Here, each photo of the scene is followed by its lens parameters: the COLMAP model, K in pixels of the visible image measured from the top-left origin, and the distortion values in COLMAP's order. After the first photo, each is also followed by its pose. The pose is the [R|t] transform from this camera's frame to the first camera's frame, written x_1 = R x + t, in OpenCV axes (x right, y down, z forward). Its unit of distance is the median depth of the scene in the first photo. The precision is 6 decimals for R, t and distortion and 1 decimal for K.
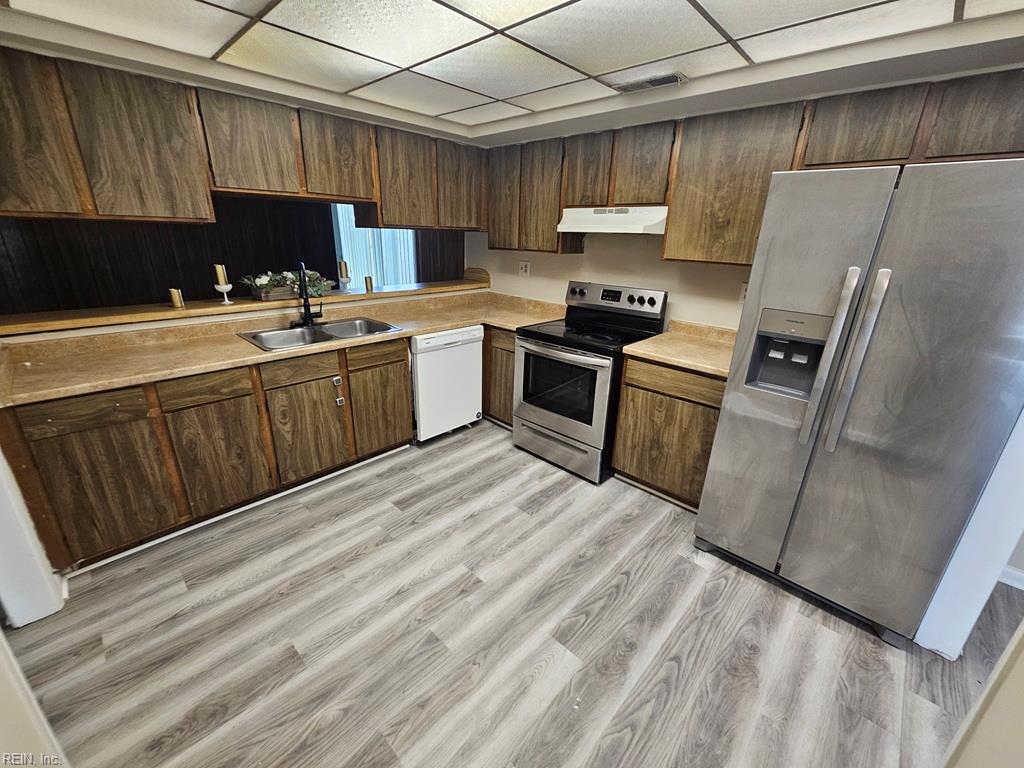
lens RADIAL K [[421.9, 0, 515.6], [0, 421.9, 379.6], [0, 0, 1]] dist [0.000483, 0.000751]
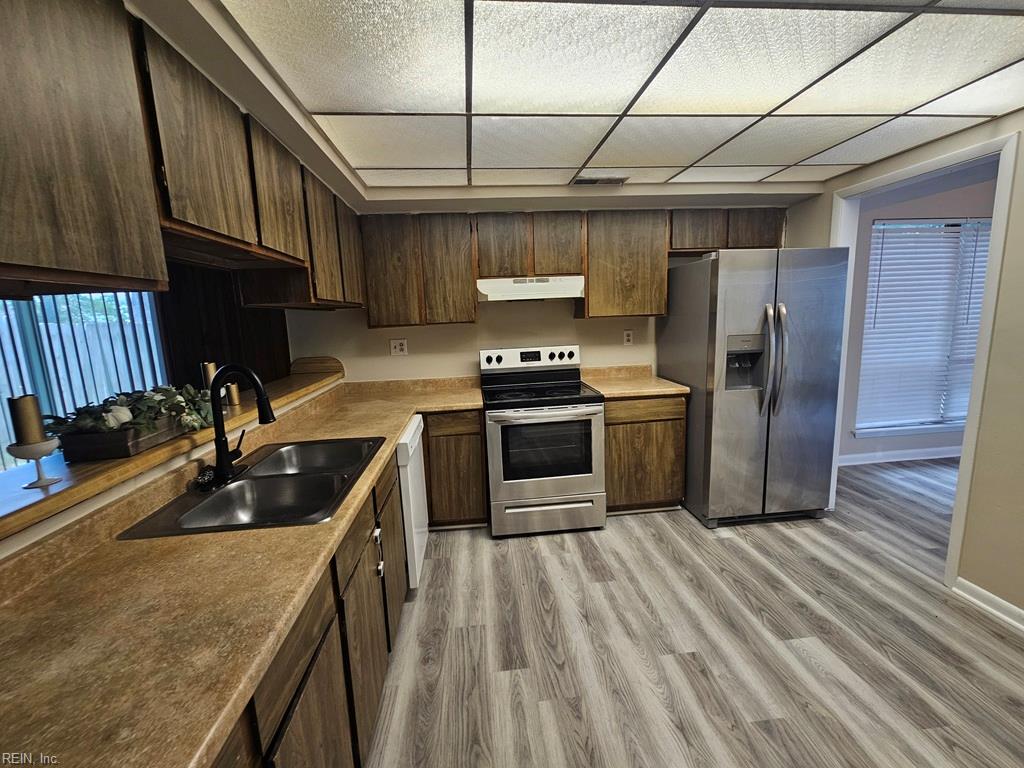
lens RADIAL K [[421.9, 0, 514.1], [0, 421.9, 377.4], [0, 0, 1]] dist [0.000483, 0.000751]
pose [[0.651467, -0.165077, 0.740500, -0.756523], [0.305038, 0.950667, -0.056434, -0.128724], [-0.694652, 0.262646, 0.669683, 0.416822]]
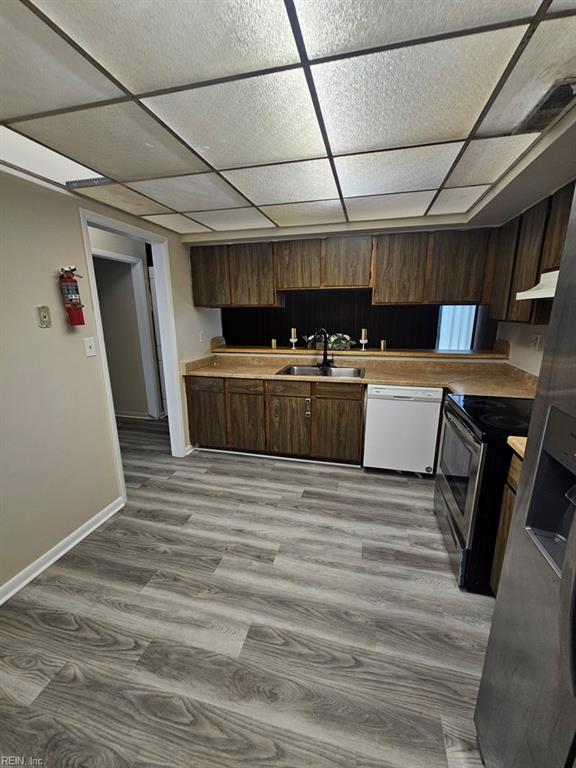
lens RADIAL K [[316.4, 0, 287.8], [0, 316.4, 384.6], [0, 0, 1]] dist [0.000483, 0.000751]
pose [[0.484435, 0.169313, -0.858287, 0.577444], [-0.268820, 0.962435, 0.038131, -0.085900], [0.832502, 0.212253, 0.511752, 0.345015]]
